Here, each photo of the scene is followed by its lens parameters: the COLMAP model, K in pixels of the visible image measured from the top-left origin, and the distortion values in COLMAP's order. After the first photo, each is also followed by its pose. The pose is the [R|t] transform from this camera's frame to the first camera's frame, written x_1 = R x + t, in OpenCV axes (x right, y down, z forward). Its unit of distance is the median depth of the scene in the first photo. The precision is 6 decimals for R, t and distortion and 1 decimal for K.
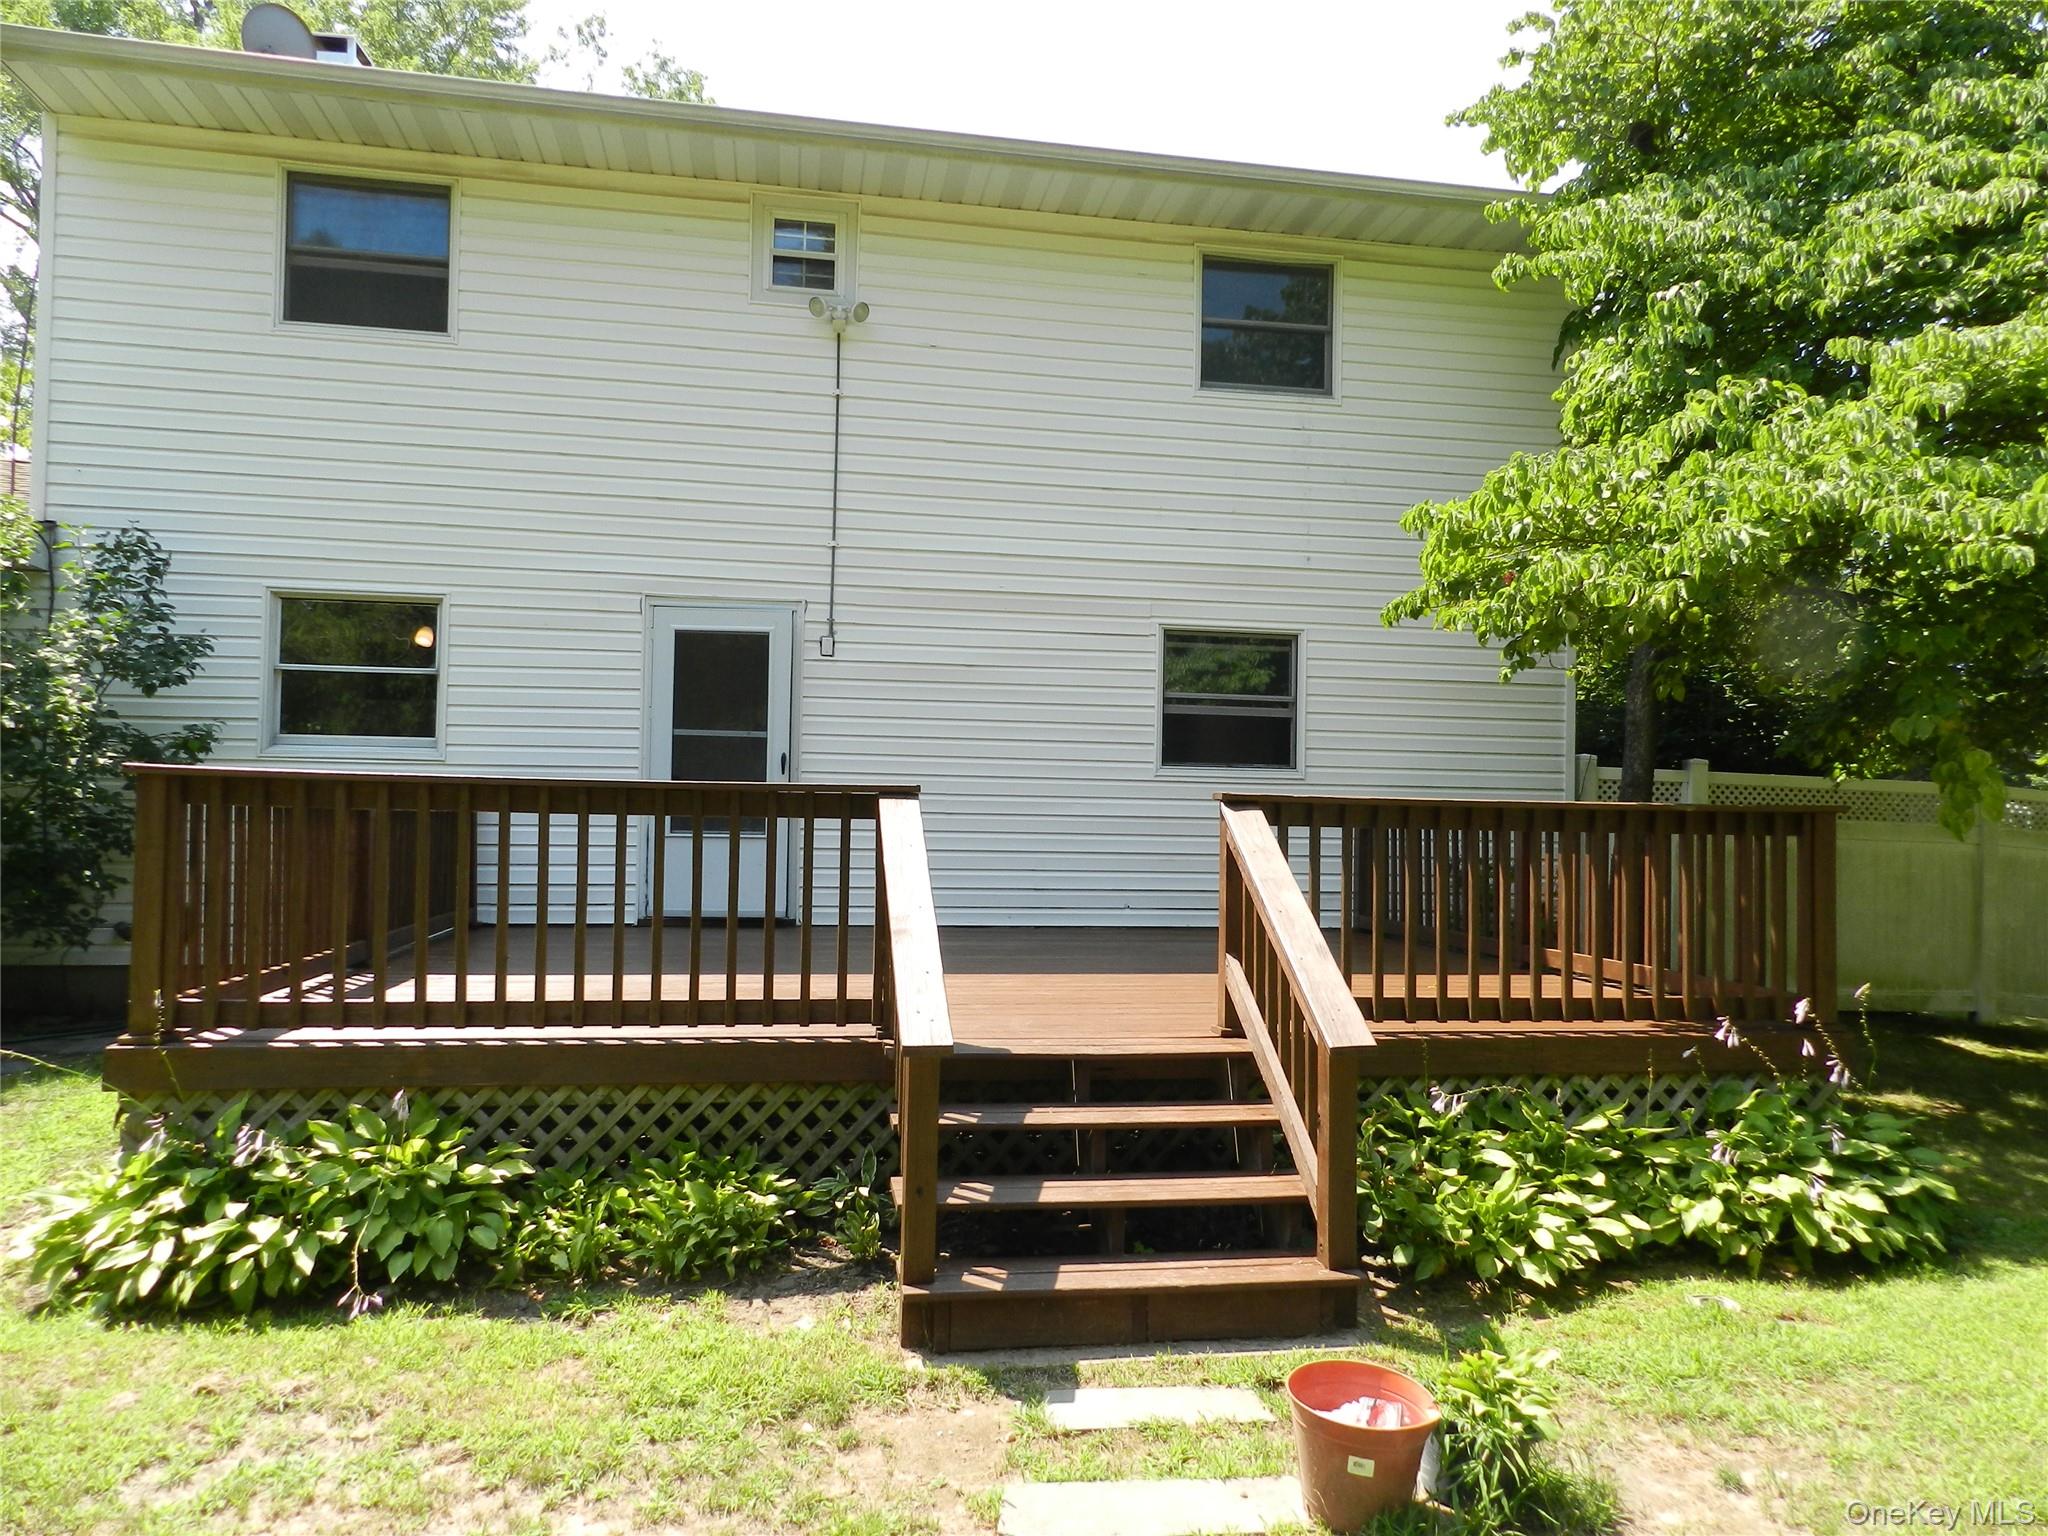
lens RADIAL K [[1380.7, 0, 1013.9], [0, 1380.7, 759.1], [0, 0, 1]] dist [0.026910, -0.001495]
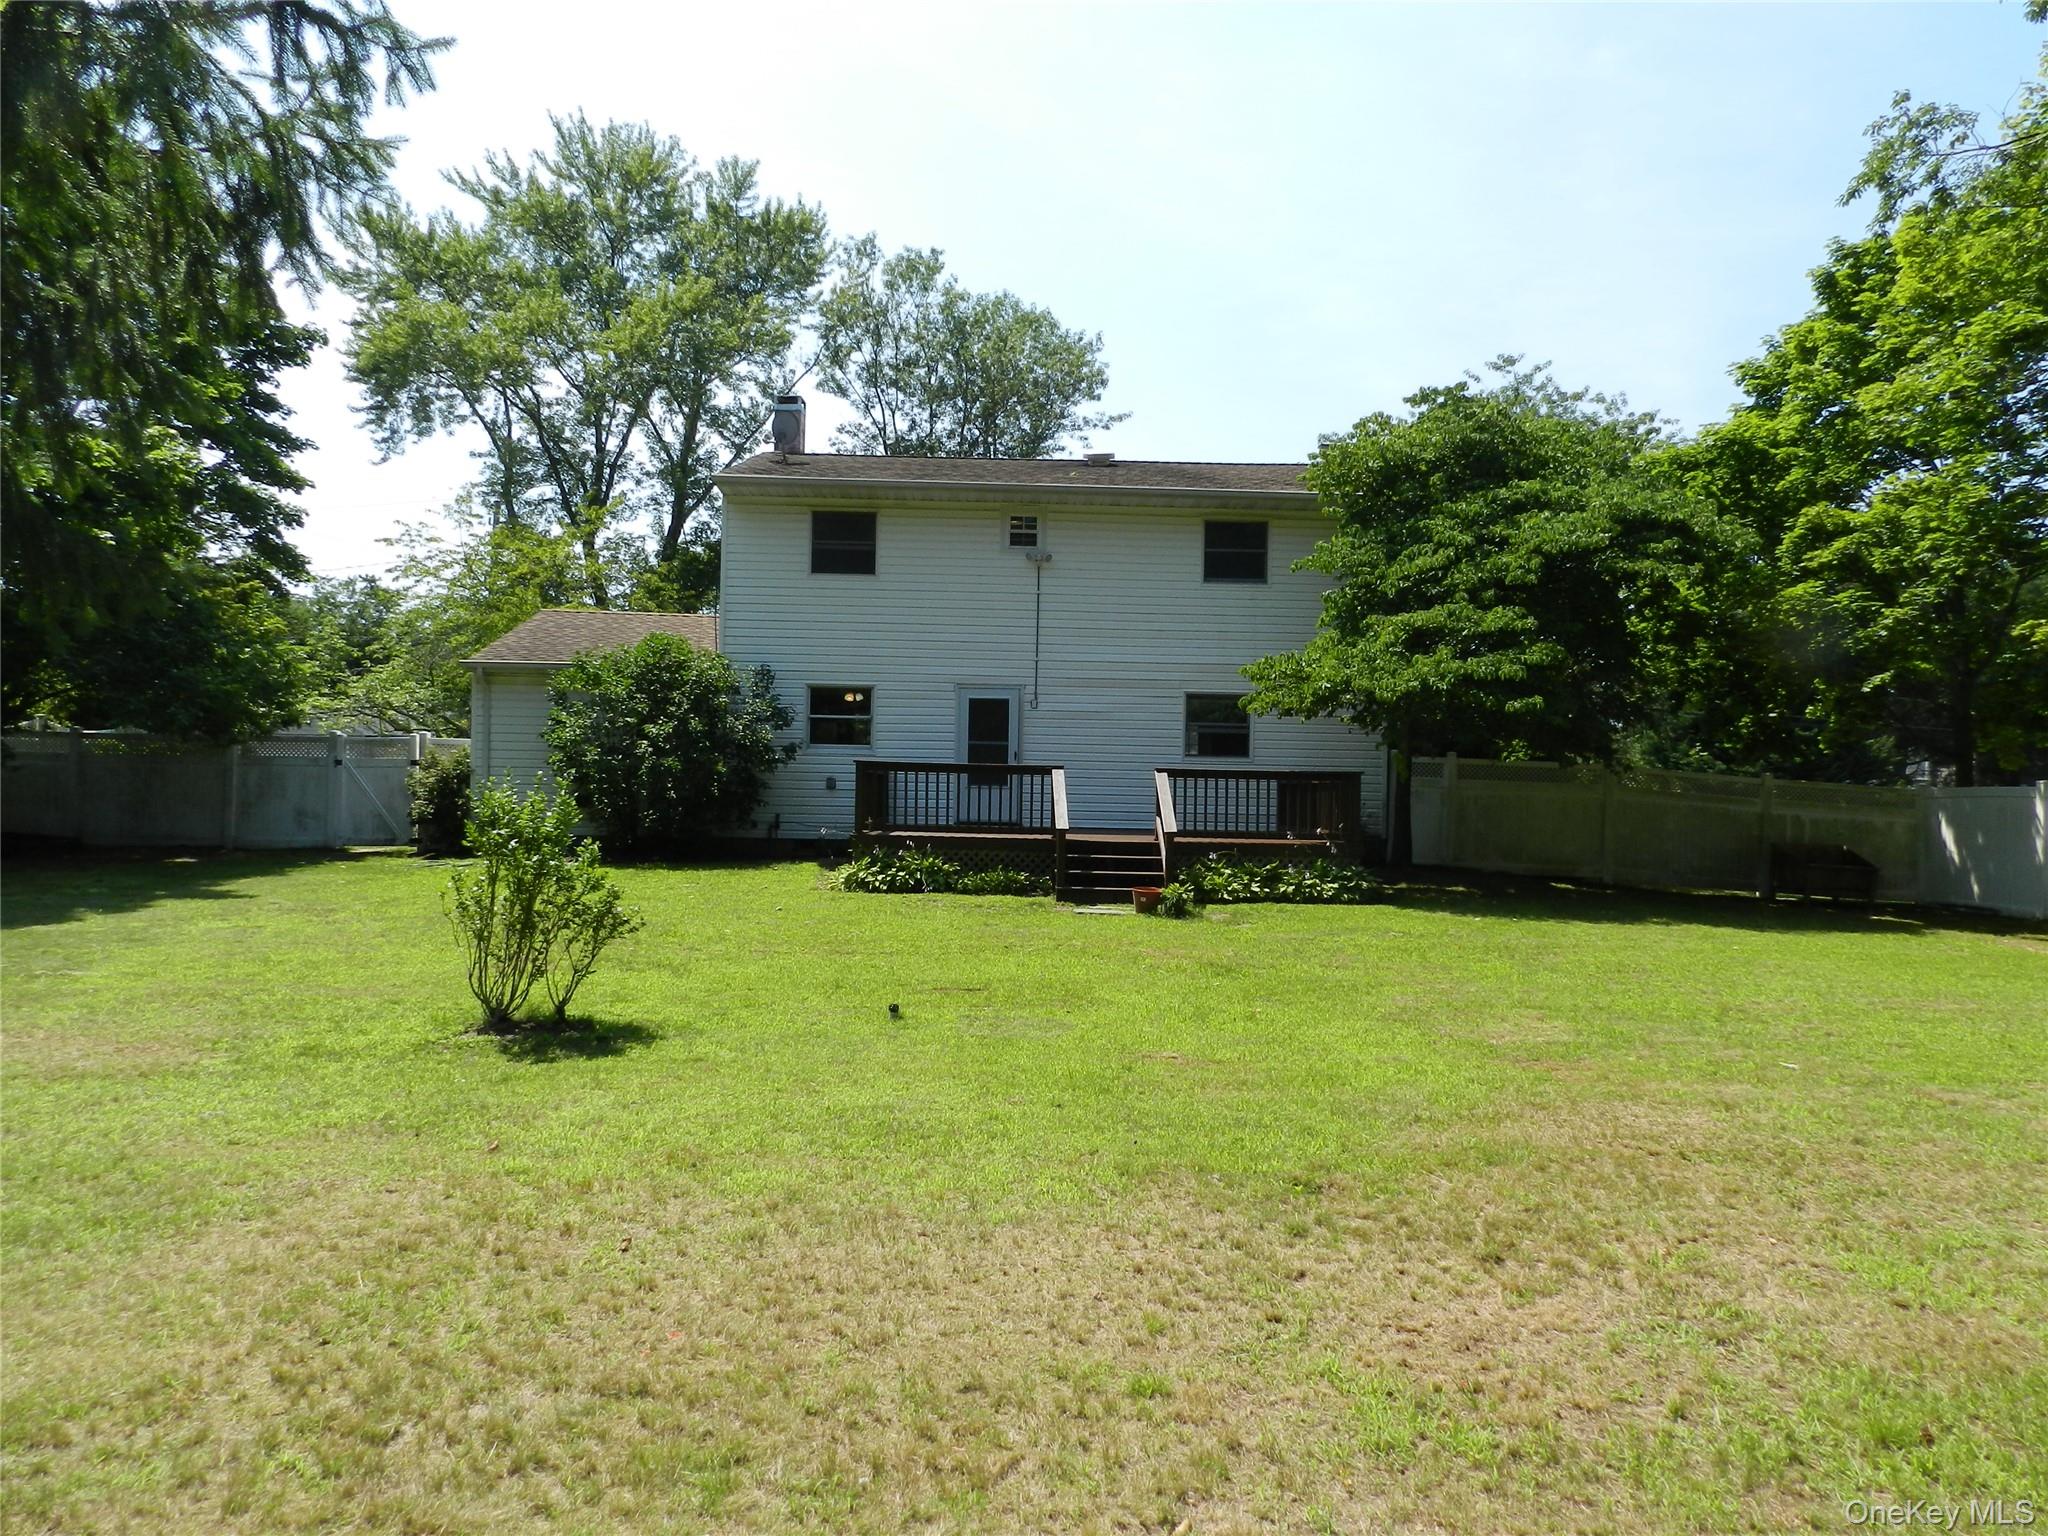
lens RADIAL K [[1380.7, 0, 1023.8], [0, 1380.7, 767.6], [0, 0, 1]] dist [0.026910, -0.001495]
pose [[0.990902, -0.000596, -0.134584, 0.159056], [0.003470, 0.999771, 0.021120, -0.025965], [0.134540, -0.021395, 0.990677, -1.296752]]
